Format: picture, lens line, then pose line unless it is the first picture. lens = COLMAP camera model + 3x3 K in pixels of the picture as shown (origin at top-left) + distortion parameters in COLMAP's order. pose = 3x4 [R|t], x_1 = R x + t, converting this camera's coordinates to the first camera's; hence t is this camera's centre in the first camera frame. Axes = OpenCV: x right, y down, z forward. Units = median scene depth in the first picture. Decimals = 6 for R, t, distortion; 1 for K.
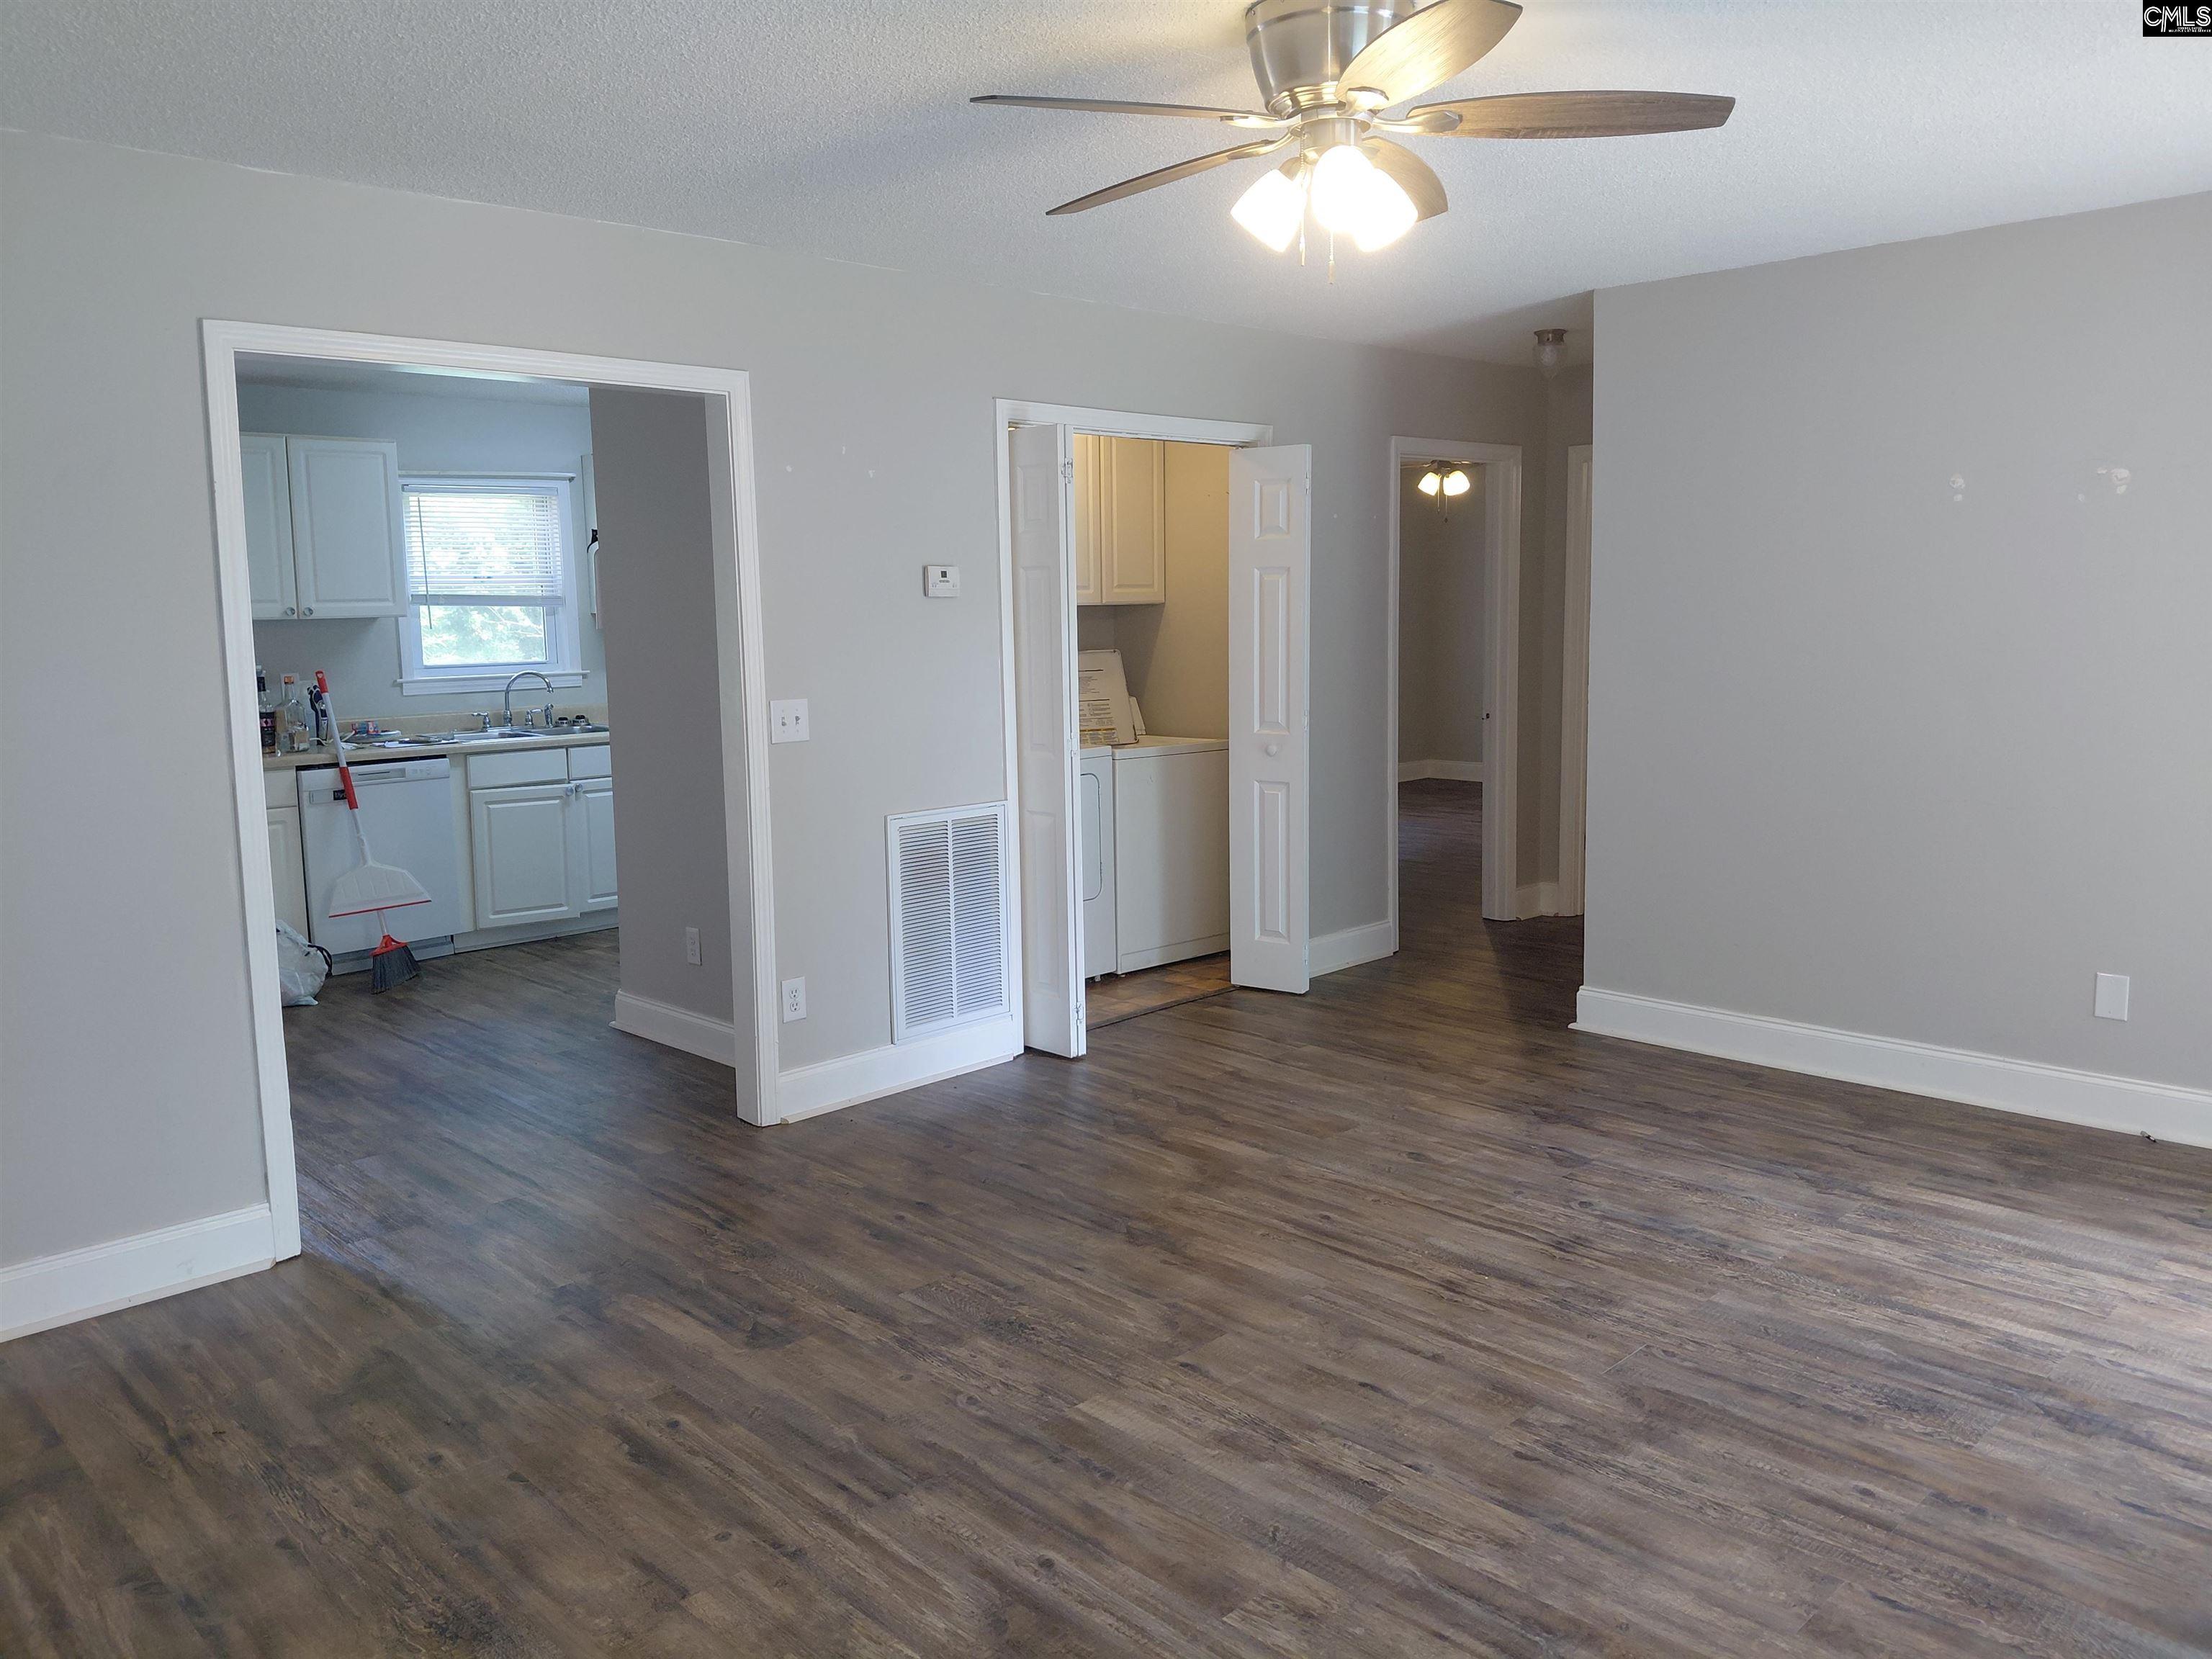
lens RADIAL K [[1659.6, 0, 1112.4], [0, 1659.6, 817.5], [0, 0, 1]] dist [0.062939, -0.126027]
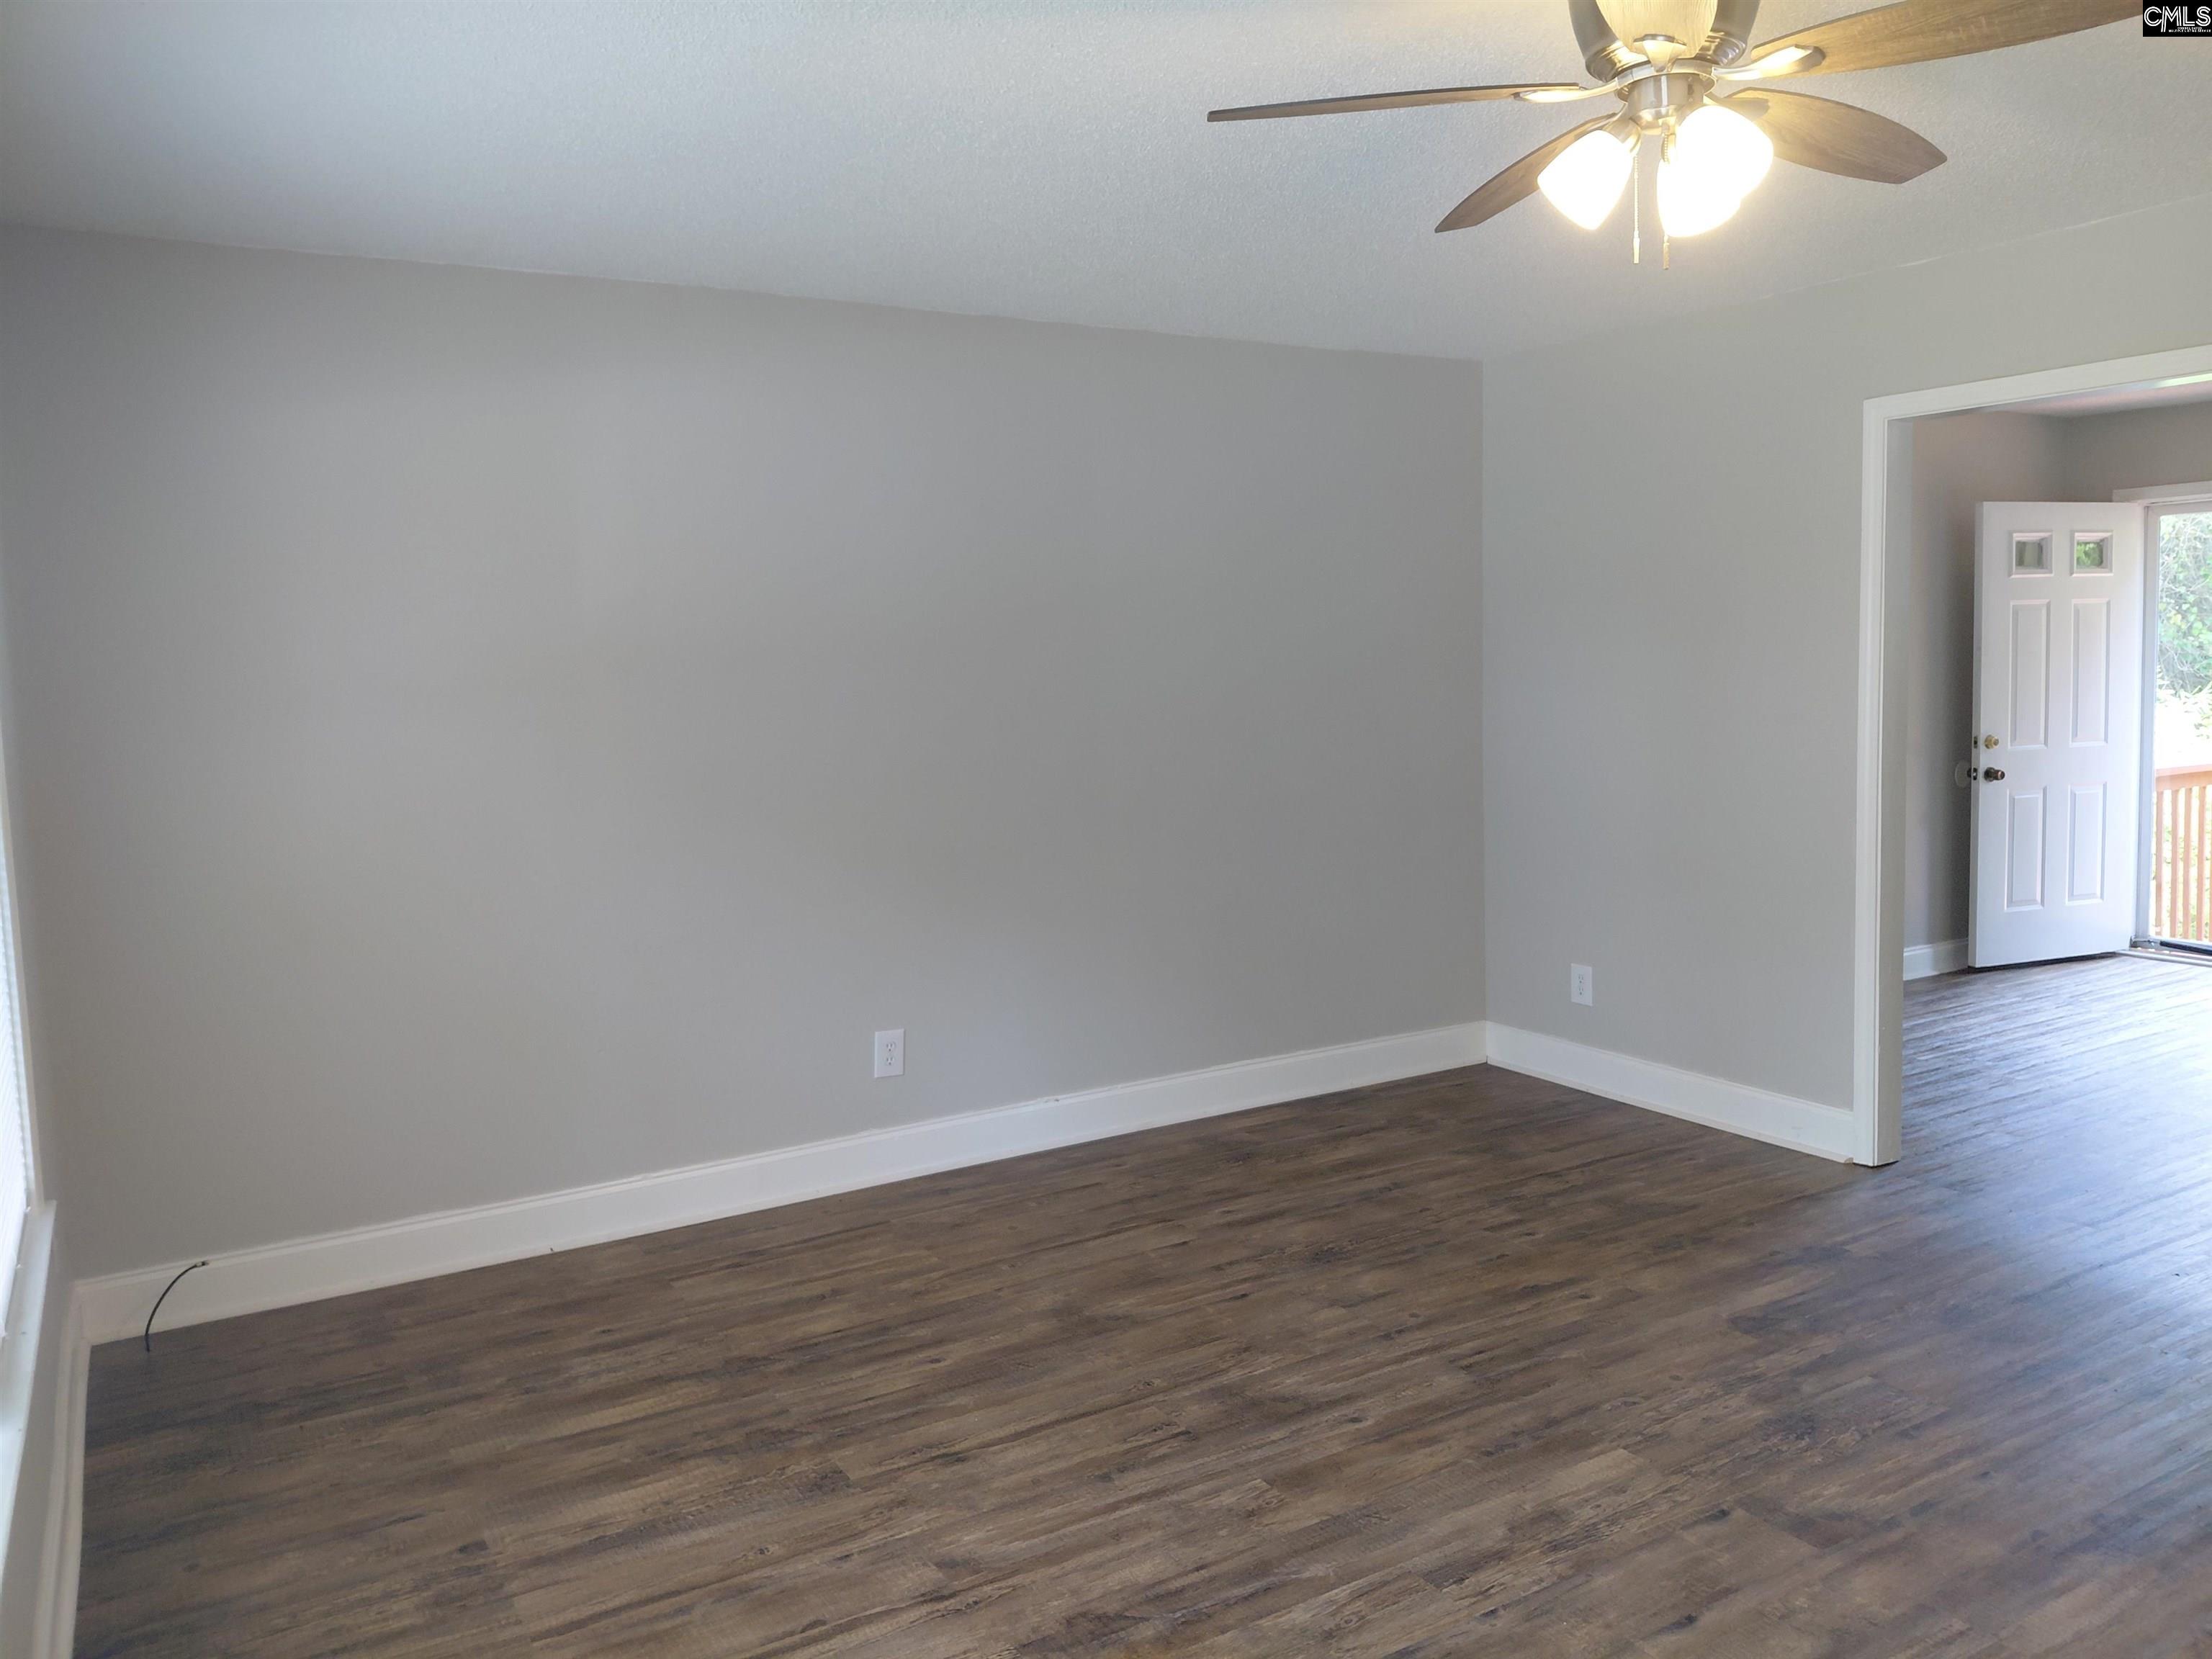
lens RADIAL K [[1659.6, 0, 1112.4], [0, 1659.6, 817.5], [0, 0, 1]] dist [0.062939, -0.126027]
pose [[-0.234258, 0.120234, -0.964711, 0.965062], [-0.097676, 0.984391, 0.146406, -0.136988], [0.967255, 0.128526, -0.218858, 0.866878]]
